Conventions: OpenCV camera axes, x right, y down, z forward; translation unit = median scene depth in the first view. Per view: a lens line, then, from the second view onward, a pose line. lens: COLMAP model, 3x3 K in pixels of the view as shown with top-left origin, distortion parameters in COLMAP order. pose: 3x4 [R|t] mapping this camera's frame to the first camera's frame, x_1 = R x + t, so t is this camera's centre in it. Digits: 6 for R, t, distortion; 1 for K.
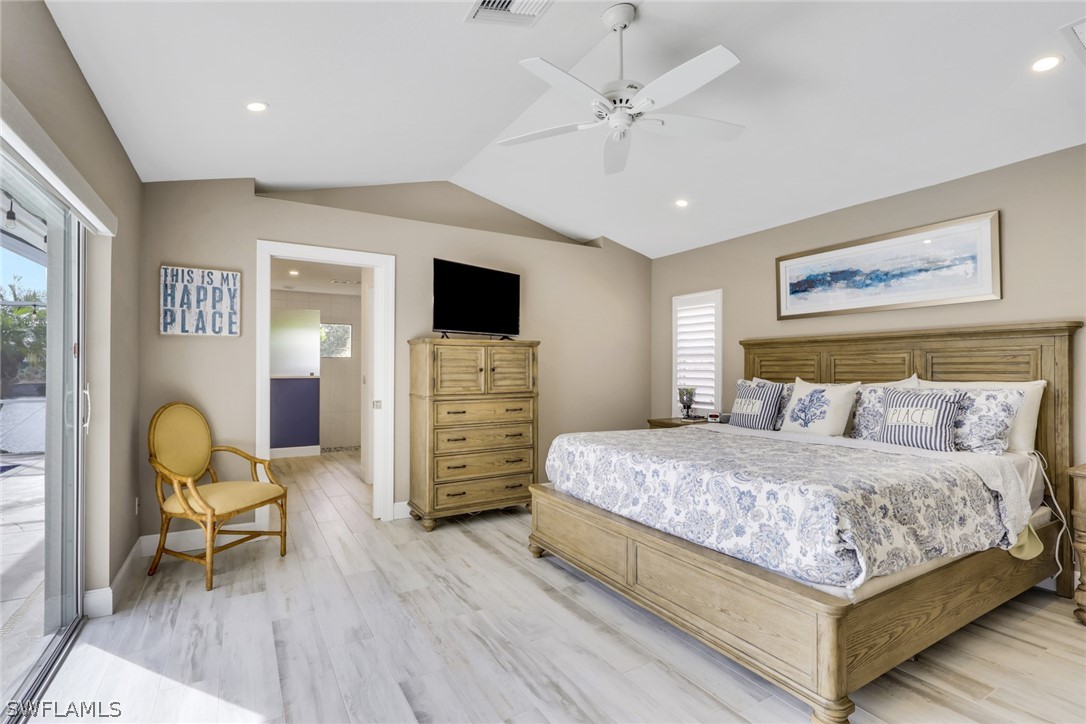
lens RADIAL K [[511.5, 0, 552.8], [0, 511.5, 365.4], [0, 0, 1]] dist [-0.012826, -0.000290]
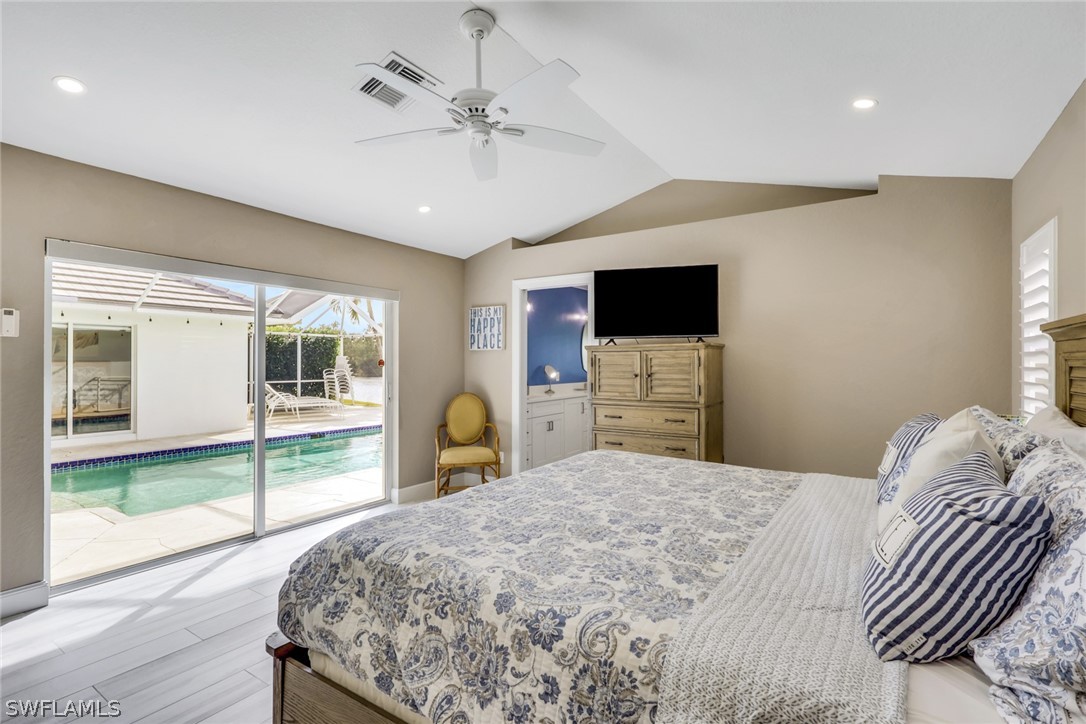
lens RADIAL K [[511.5, 0, 552.8], [0, 511.5, 365.4], [0, 0, 1]] dist [-0.012826, -0.000290]
pose [[0.436462, 0.001260, -0.899722, 0.673462], [0.004420, 0.999984, 0.003544, -0.015059], [0.899712, -0.005524, 0.436449, 0.438601]]
